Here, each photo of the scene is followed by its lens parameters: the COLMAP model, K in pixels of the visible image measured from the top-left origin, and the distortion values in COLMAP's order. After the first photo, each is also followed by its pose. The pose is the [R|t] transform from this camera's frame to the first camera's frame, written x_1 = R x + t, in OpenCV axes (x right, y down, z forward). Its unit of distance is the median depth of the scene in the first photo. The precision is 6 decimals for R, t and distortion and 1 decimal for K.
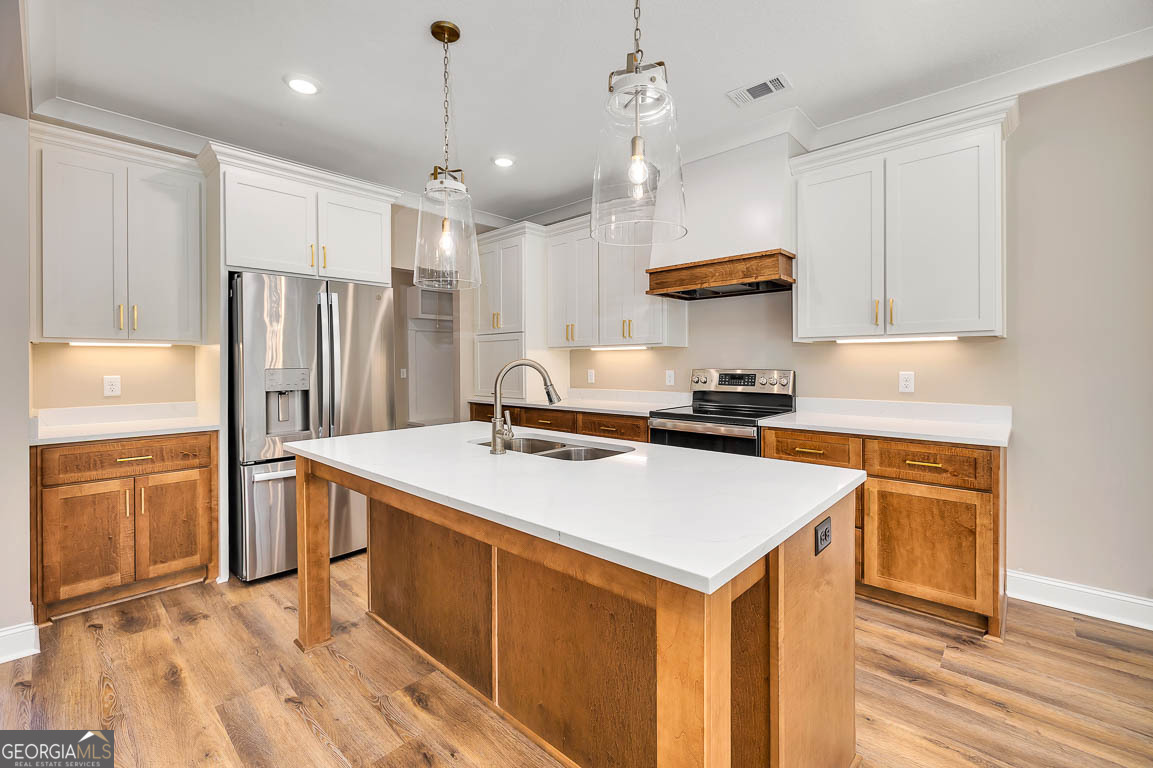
lens RADIAL K [[492.7, 0, 579.8], [0, 492.7, 366.7], [0, 0, 1]] dist [-0.004473, 0.000510]
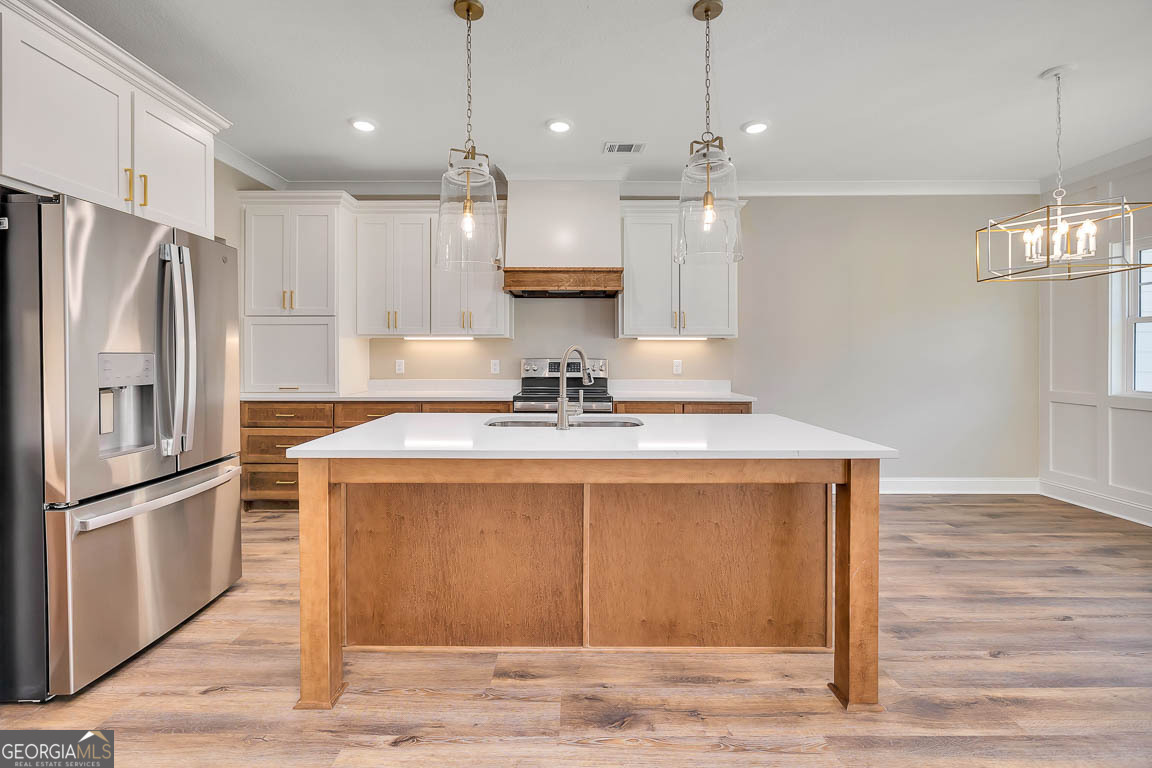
lens RADIAL K [[492.2, 0, 573.5], [0, 492.2, 358.7], [0, 0, 1]] dist [-0.004473, 0.000510]
pose [[0.737746, 0.004264, 0.675065, -0.568865], [-0.000666, 0.999984, -0.005588, 0.014134], [-0.675078, 0.003673, 0.737737, 0.102832]]
